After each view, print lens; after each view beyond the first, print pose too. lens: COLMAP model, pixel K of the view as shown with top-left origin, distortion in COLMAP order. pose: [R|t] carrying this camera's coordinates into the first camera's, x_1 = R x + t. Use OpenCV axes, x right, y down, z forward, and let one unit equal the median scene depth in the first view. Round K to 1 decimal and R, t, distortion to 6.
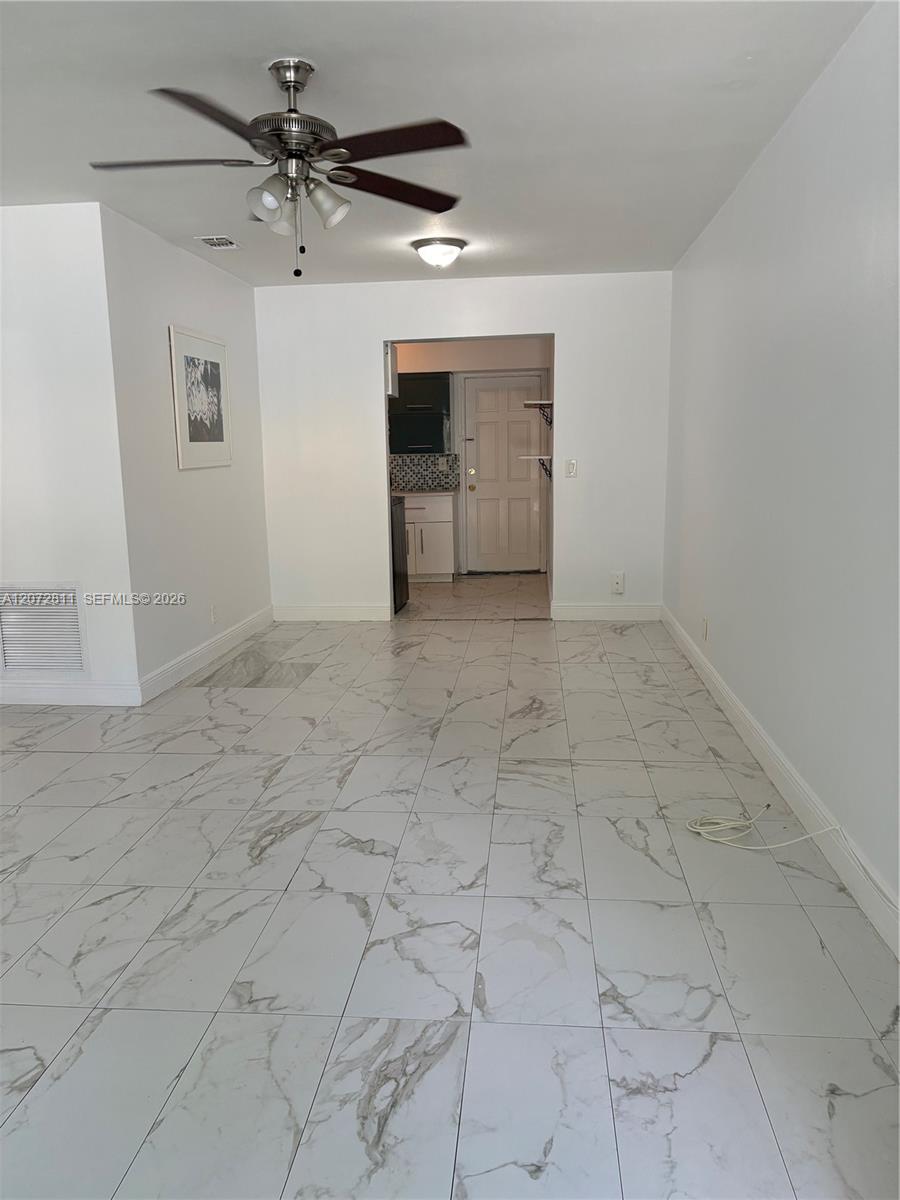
lens RADIAL K [[910.4, 0, 443.8], [0, 910.4, 605.5], [0, 0, 1]] dist [0.048410, -0.041655]
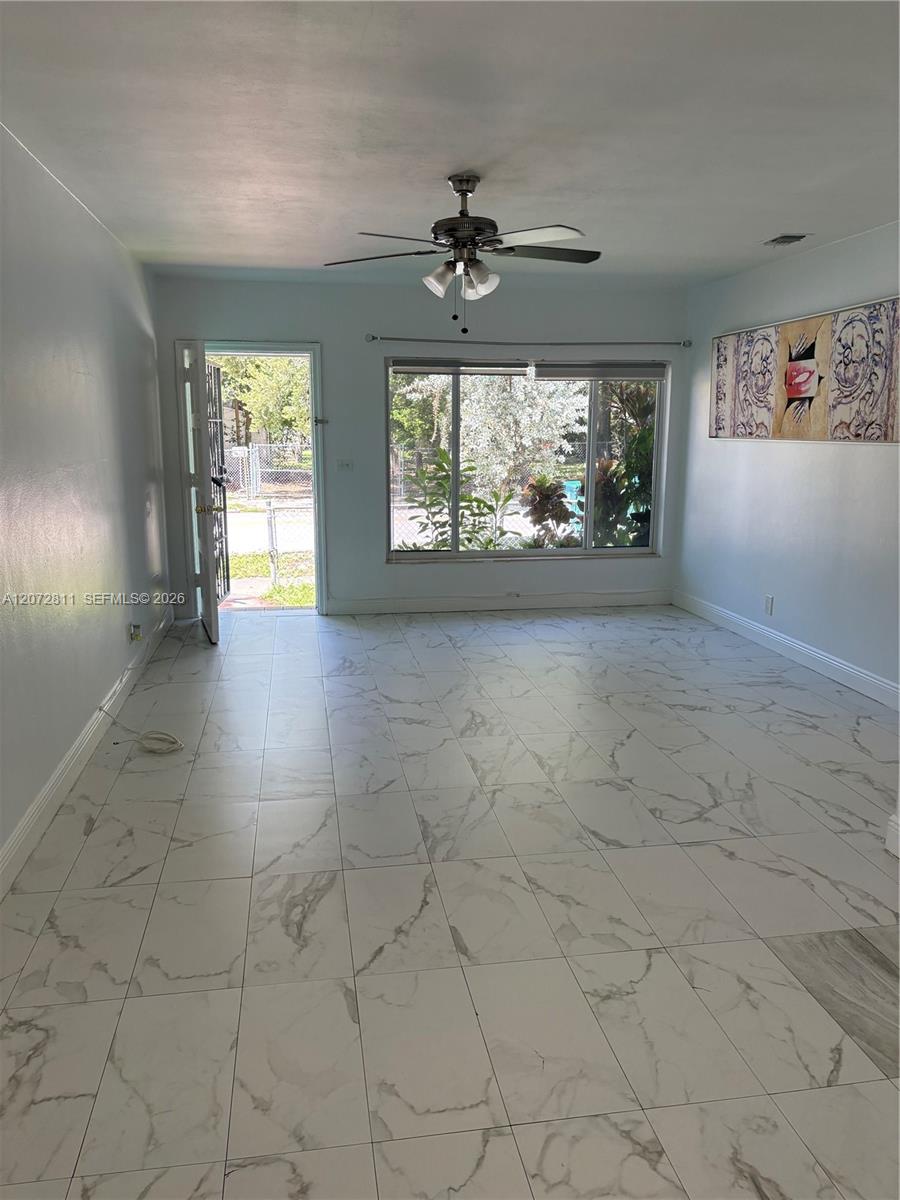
lens RADIAL K [[910.4, 0, 445.2], [0, 910.4, 592.1], [0, 0, 1]] dist [0.048410, -0.041655]
pose [[-0.966753, 0.062984, -0.247834, 0.156219], [-0.026808, 0.938887, 0.343181, -0.325938], [0.254303, 0.338415, -0.905983, 1.640557]]
